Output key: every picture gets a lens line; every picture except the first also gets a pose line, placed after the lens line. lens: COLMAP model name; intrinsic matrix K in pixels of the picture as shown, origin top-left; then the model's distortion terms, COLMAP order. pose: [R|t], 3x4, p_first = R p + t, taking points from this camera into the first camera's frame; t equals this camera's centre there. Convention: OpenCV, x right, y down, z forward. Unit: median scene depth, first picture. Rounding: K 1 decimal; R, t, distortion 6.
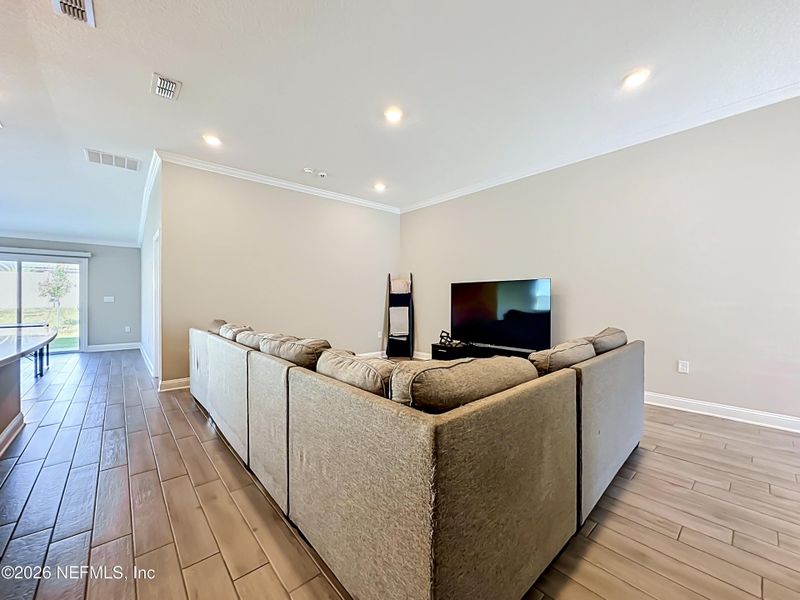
lens RADIAL K [[324.4, 0, 400.0], [0, 324.4, 295.3], [0, 0, 1]] dist [-0.006016, 0.001888]
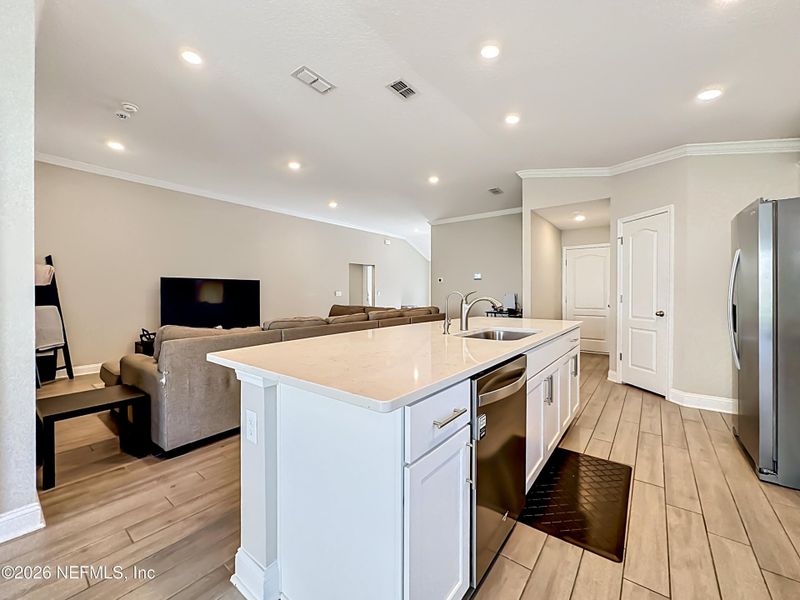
lens RADIAL K [[324.4, 0, 400.3], [0, 324.4, 294.5], [0, 0, 1]] dist [-0.006016, 0.001888]
pose [[-0.188517, -0.004720, 0.982058, -1.136068], [-0.009206, 0.999953, 0.003039, 0.005518], [-0.982027, -0.008468, -0.188552, 0.600851]]
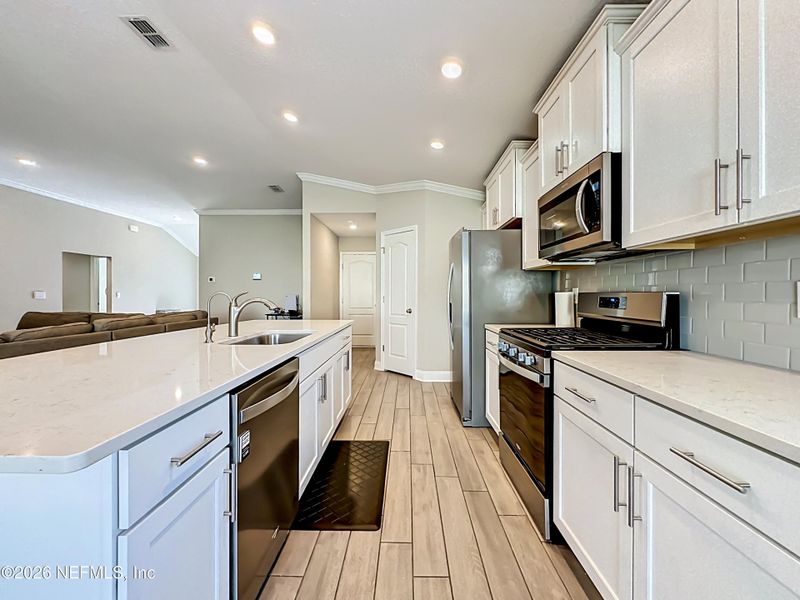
lens RADIAL K [[324.4, 0, 399.4], [0, 324.4, 296.2], [0, 0, 1]] dist [-0.006016, 0.001888]
pose [[-0.737952, -0.003935, 0.674841, -1.128230], [-0.006984, 0.999974, -0.001807, 0.005684], [-0.674817, -0.006047, -0.737961, 0.581247]]
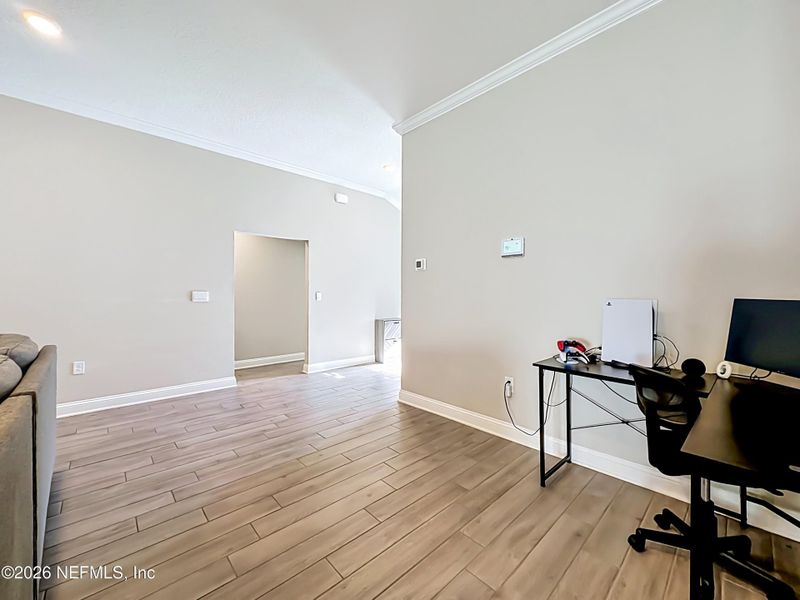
lens RADIAL K [[324.4, 0, 400.7], [0, 324.4, 294.0], [0, 0, 1]] dist [-0.006016, 0.001888]
pose [[-0.029940, 0.005631, 0.999536, -0.068824], [-0.012513, 0.999904, -0.006008, 0.000583], [-0.999473, -0.012687, -0.029866, 0.075330]]
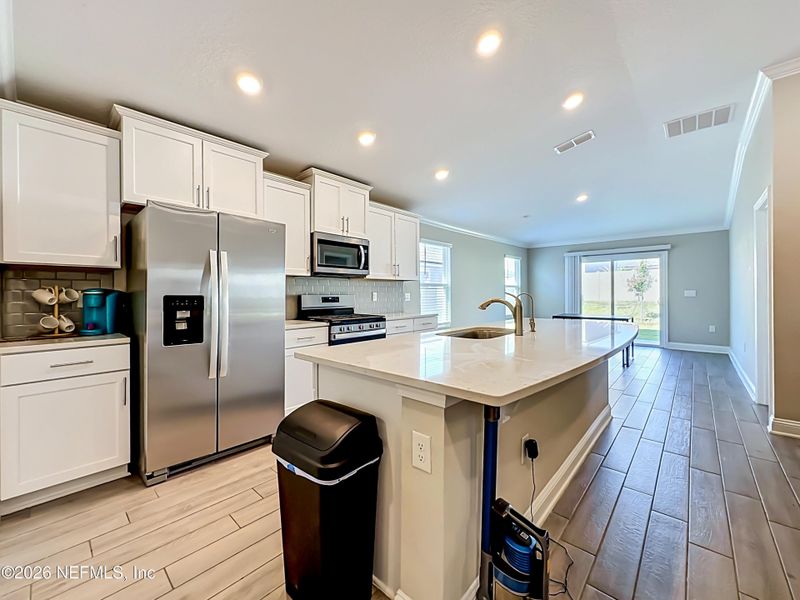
lens RADIAL K [[324.4, 0, 398.2], [0, 324.4, 299.0], [0, 0, 1]] dist [-0.006016, 0.001888]
pose [[0.109360, 0.011028, -0.993941, -0.159664], [0.018640, 0.999740, 0.013143, 0.001474], [0.993827, -0.019965, 0.109126, 0.159583]]
